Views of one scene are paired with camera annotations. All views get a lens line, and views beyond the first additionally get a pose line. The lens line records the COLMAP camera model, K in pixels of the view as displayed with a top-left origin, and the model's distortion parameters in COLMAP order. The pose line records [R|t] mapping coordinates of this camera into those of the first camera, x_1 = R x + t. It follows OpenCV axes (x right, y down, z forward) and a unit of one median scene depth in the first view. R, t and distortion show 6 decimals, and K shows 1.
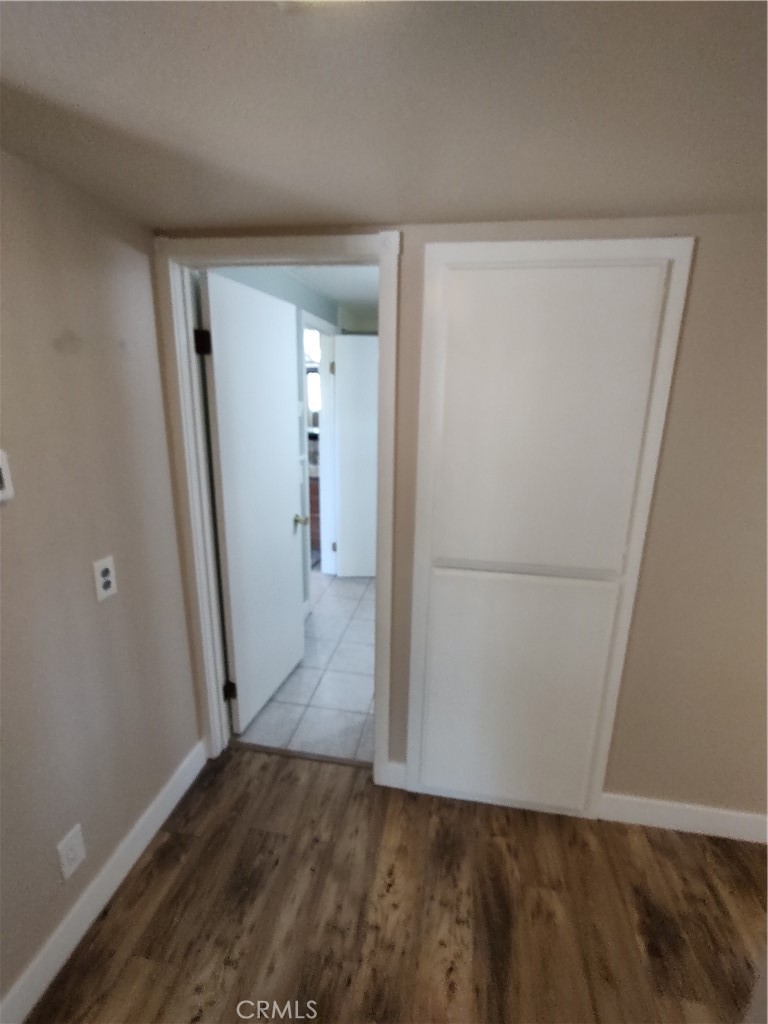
lens RADIAL K [[457.5, 0, 387.9], [0, 457.5, 508.7], [0, 0, 1]] dist [0.000472, -0.001726]
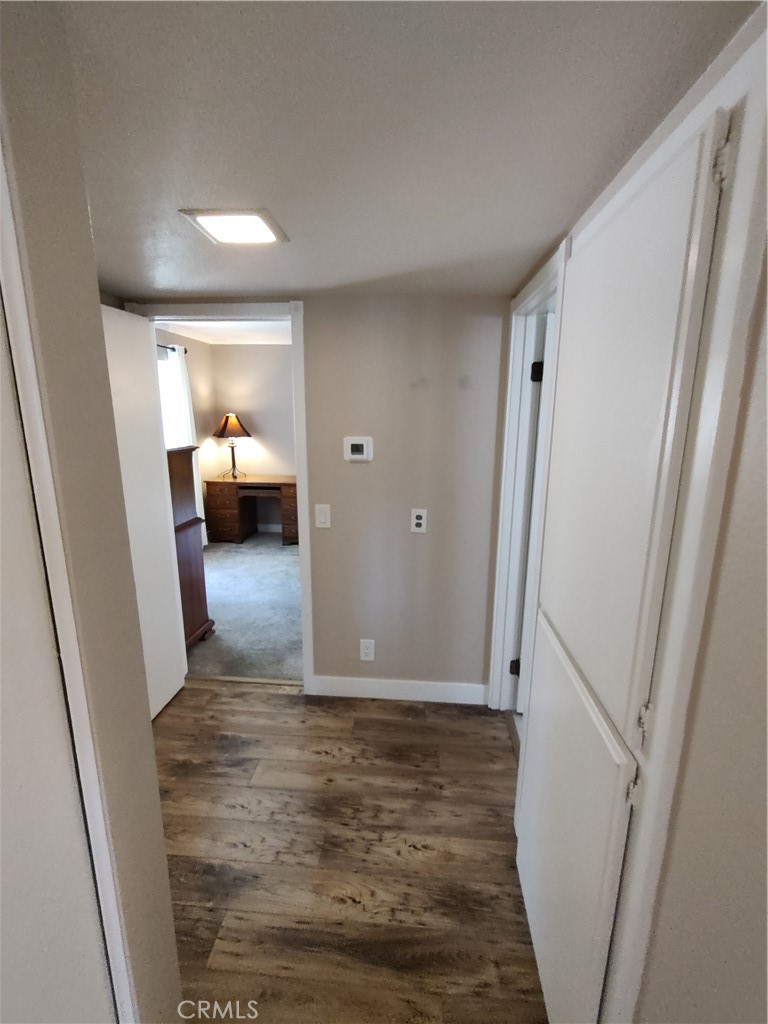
lens RADIAL K [[464.5, 0, 387.6], [0, 464.5, 511.0], [0, 0, 1]] dist [-0.000677, -0.000886]
pose [[0.085464, 0.199953, -0.976071, 0.937797], [-0.254228, 0.951604, 0.172681, -0.135095], [0.963361, 0.233386, 0.132161, 0.593772]]
